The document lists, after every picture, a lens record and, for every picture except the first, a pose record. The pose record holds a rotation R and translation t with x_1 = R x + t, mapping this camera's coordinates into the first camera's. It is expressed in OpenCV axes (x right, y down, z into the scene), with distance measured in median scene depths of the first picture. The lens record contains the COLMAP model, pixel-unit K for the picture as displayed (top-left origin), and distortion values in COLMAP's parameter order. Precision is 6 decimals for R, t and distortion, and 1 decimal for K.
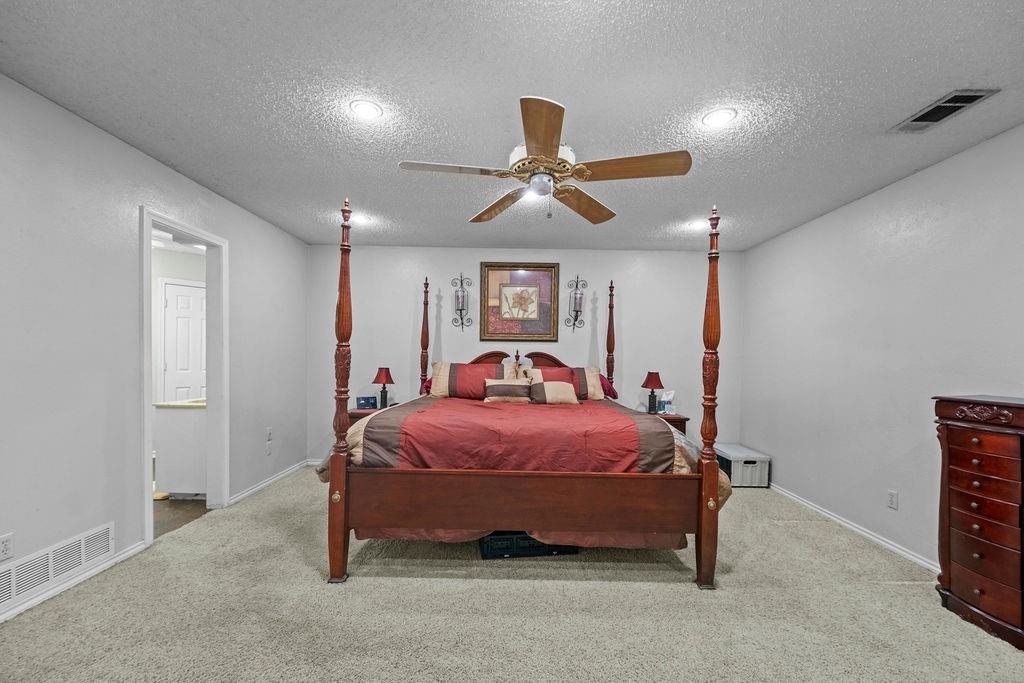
lens RADIAL K [[409.1, 0, 517.7], [0, 409.1, 355.1], [0, 0, 1]] dist [-0.002965, -0.000342]
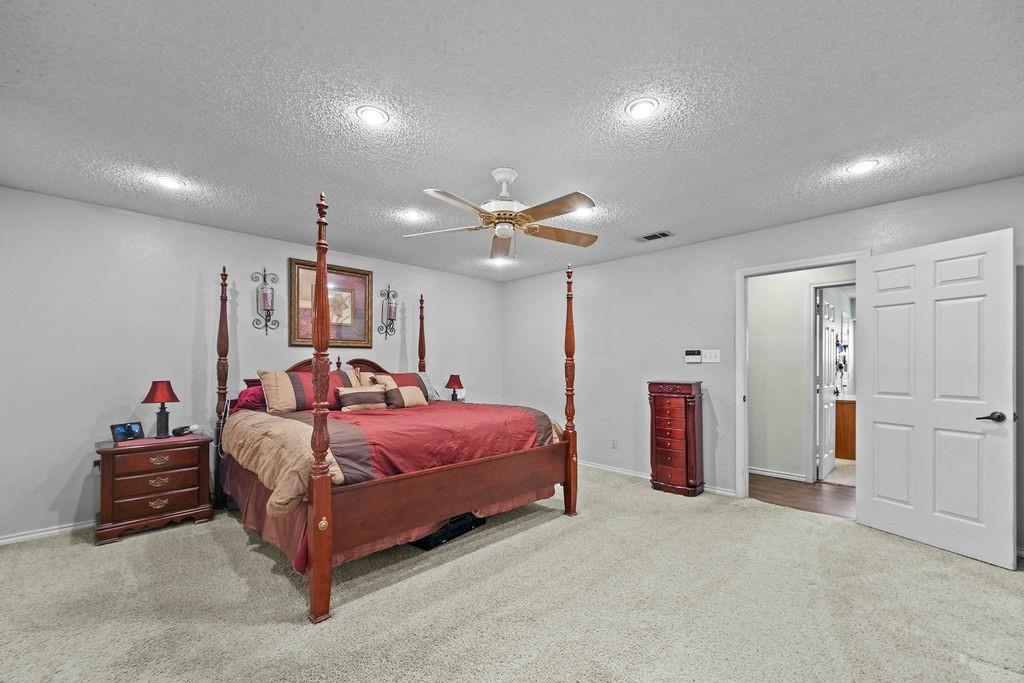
lens RADIAL K [[409.2, 0, 509.5], [0, 409.2, 353.4], [0, 0, 1]] dist [-0.000514, -0.000119]
pose [[0.717566, 0.003055, 0.696484, -0.523082], [0.006130, 0.999924, -0.010702, -0.010178], [-0.696463, 0.011949, 0.717493, 0.044833]]
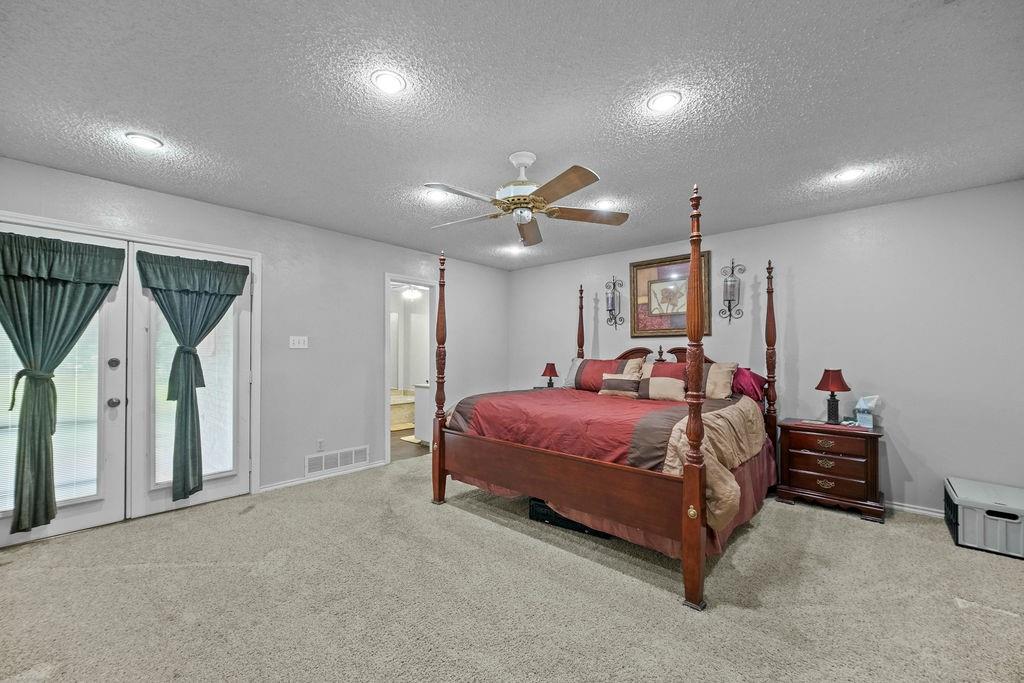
lens RADIAL K [[405.3, 0, 517.6], [0, 405.3, 339.3], [0, 0, 1]] dist [-0.001191, -0.000177]
pose [[0.746983, -0.038007, -0.663756, 0.540836], [0.015082, 0.999076, -0.040235, 0.008582], [0.664672, 0.020044, 0.746866, 0.045485]]
